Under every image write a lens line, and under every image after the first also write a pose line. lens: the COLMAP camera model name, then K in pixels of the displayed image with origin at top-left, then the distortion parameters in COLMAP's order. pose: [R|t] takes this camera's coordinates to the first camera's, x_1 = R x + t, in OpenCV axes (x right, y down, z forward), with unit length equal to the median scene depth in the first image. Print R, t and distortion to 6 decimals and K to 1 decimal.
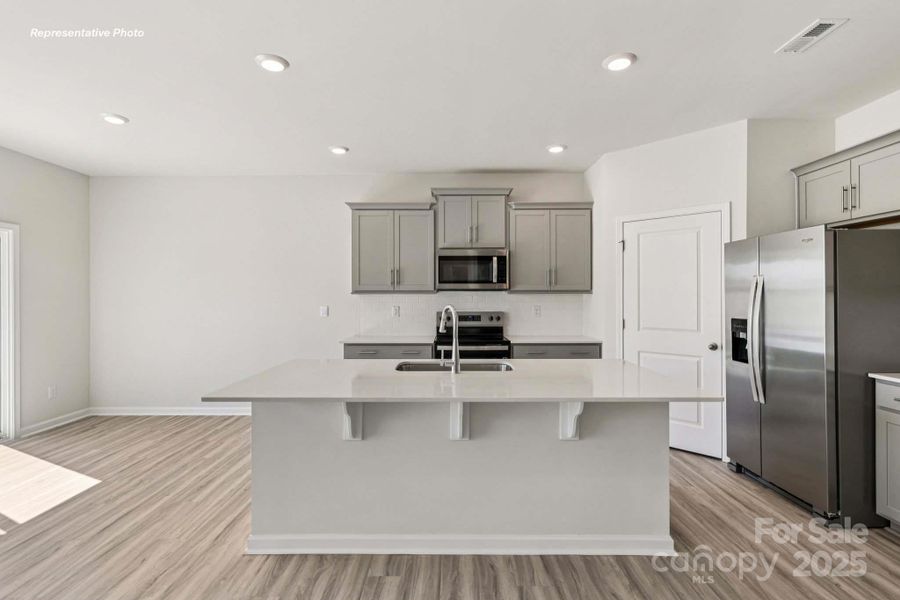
lens RADIAL K [[438.6, 0, 447.1], [0, 438.6, 295.4], [0, 0, 1]] dist [0.003059, -0.001015]
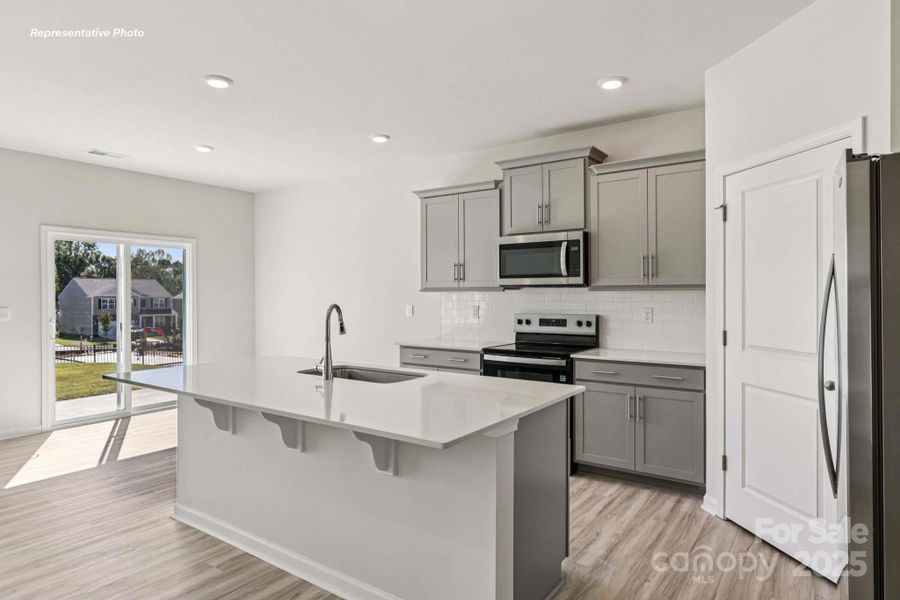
lens RADIAL K [[530.8, 0, 448.0], [0, 530.8, 295.3], [0, 0, 1]] dist [-0.001636, 0.002646]
pose [[0.816354, 0.000688, -0.577552, 0.468990], [0.001850, 0.999991, 0.003807, 0.000071], [0.577550, -0.004176, 0.816345, 0.139033]]
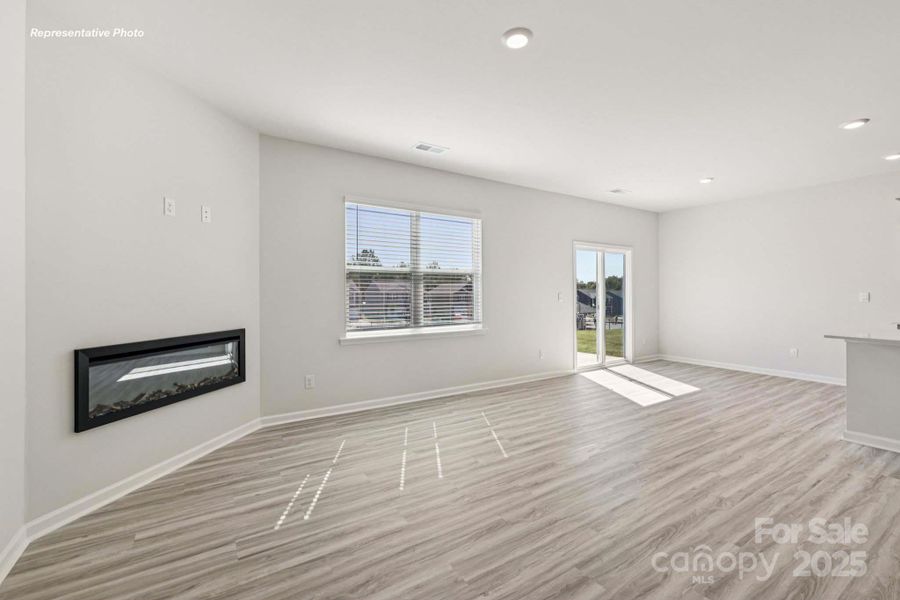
lens RADIAL K [[396.8, 0, 442.5], [0, 396.8, 291.9], [0, 0, 1]] dist [0.000827, 0.001186]
pose [[0.551457, -0.000177, -0.834203, -0.025127], [0.001774, 0.999998, 0.000961, 0.021033], [0.834201, -0.002009, 0.551456, -0.520002]]
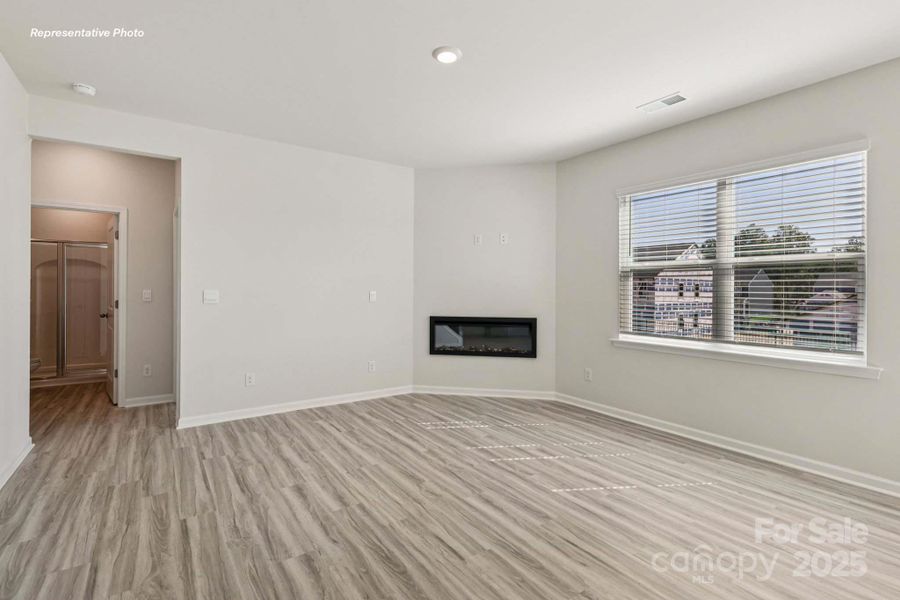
lens RADIAL K [[438.6, 0, 450.3], [0, 438.6, 292.7], [0, 0, 1]] dist [0.003059, -0.001015]
pose [[-0.822053, 0.000308, -0.569410, -0.057094], [-0.005255, 0.999953, 0.008127, 0.019442], [0.569386, 0.009673, -0.822013, 0.352969]]
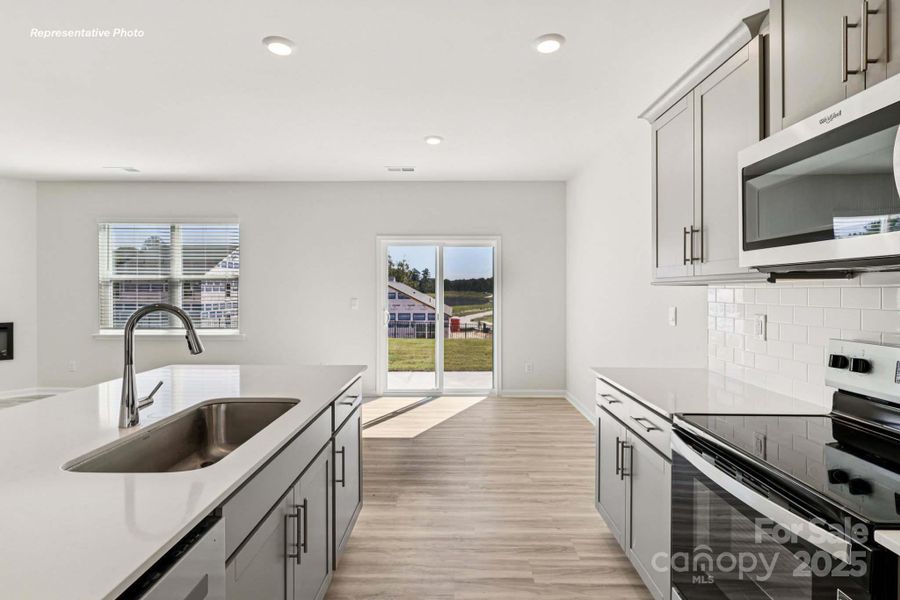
lens RADIAL K [[438.6, 0, 455.8], [0, 438.6, 292.5], [0, 0, 1]] dist [0.003059, -0.001015]
pose [[-0.009770, 0.006184, -0.999933, 0.314156], [-0.000304, 0.999981, 0.006187, 0.002023], [0.999952, 0.000365, -0.009768, 0.780601]]
